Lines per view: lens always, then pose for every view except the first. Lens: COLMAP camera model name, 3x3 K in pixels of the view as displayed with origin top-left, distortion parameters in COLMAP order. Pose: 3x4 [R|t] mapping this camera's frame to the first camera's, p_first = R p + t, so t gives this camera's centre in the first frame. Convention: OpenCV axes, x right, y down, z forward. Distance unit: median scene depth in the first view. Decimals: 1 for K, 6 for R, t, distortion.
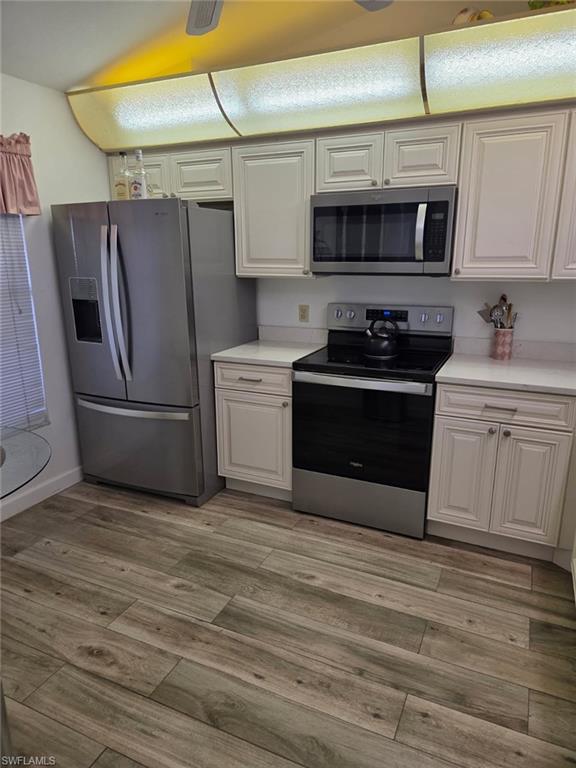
lens RADIAL K [[513.1, 0, 285.5], [0, 513.1, 384.1], [0, 0, 1]] dist [0.074382, -0.064417]
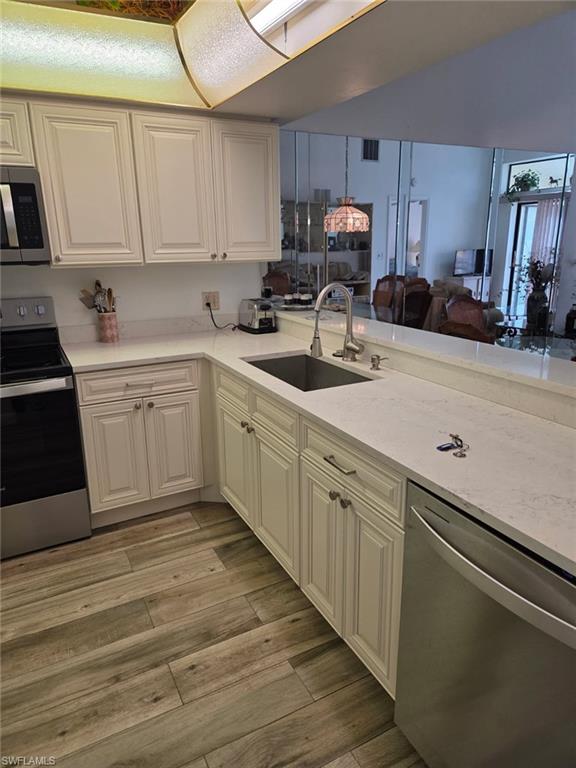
lens RADIAL K [[513.1, 0, 294.8], [0, 513.1, 381.7], [0, 0, 1]] dist [0.074382, -0.064417]
pose [[0.600983, -0.222468, 0.767677, -0.636456], [0.213137, 0.970309, 0.114334, -0.036131], [-0.770320, 0.094907, 0.630555, 0.216723]]
